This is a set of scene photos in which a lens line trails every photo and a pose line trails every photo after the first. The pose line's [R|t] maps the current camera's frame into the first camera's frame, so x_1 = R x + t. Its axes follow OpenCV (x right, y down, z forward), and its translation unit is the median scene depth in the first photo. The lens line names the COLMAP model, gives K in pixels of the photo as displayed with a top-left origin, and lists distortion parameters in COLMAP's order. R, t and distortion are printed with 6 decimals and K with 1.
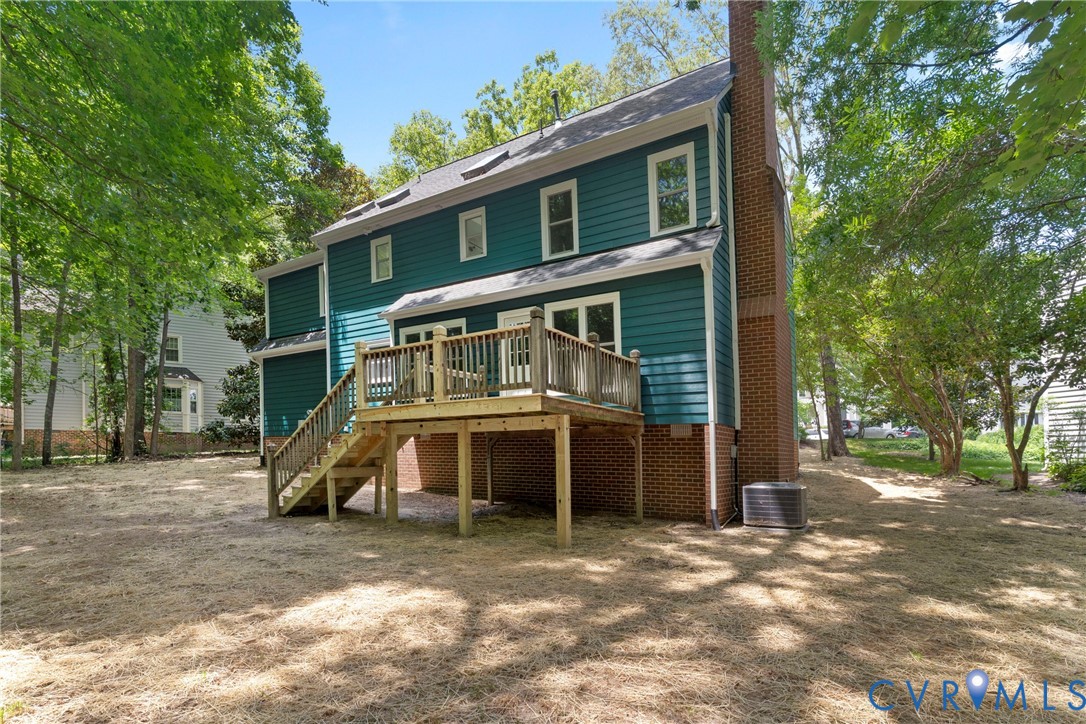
lens RADIAL K [[528.2, 0, 562.6], [0, 528.2, 449.7], [0, 0, 1]] dist [0.001545, 0.000148]
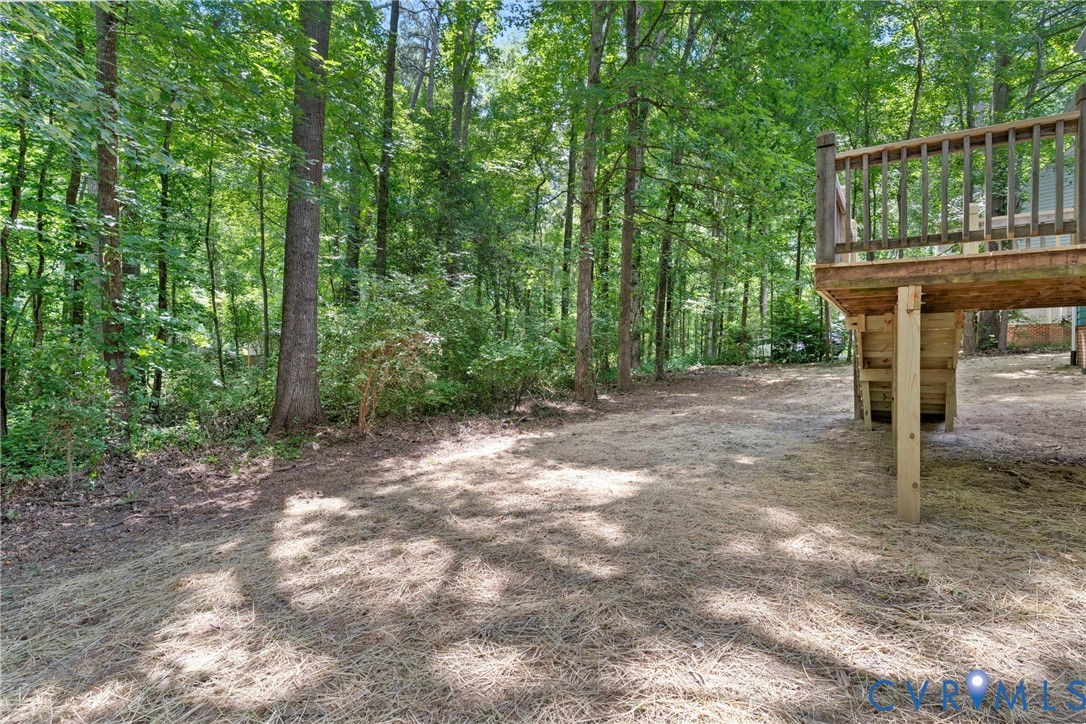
lens RADIAL K [[528.2, 0, 541.0], [0, 528.2, 363.3], [0, 0, 1]] dist [0.001545, 0.000148]
pose [[-0.023679, 0.009379, -0.999676, 0.881262], [0.027851, 0.999574, 0.008718, 0.004396], [0.999332, -0.027636, -0.023930, 0.954119]]
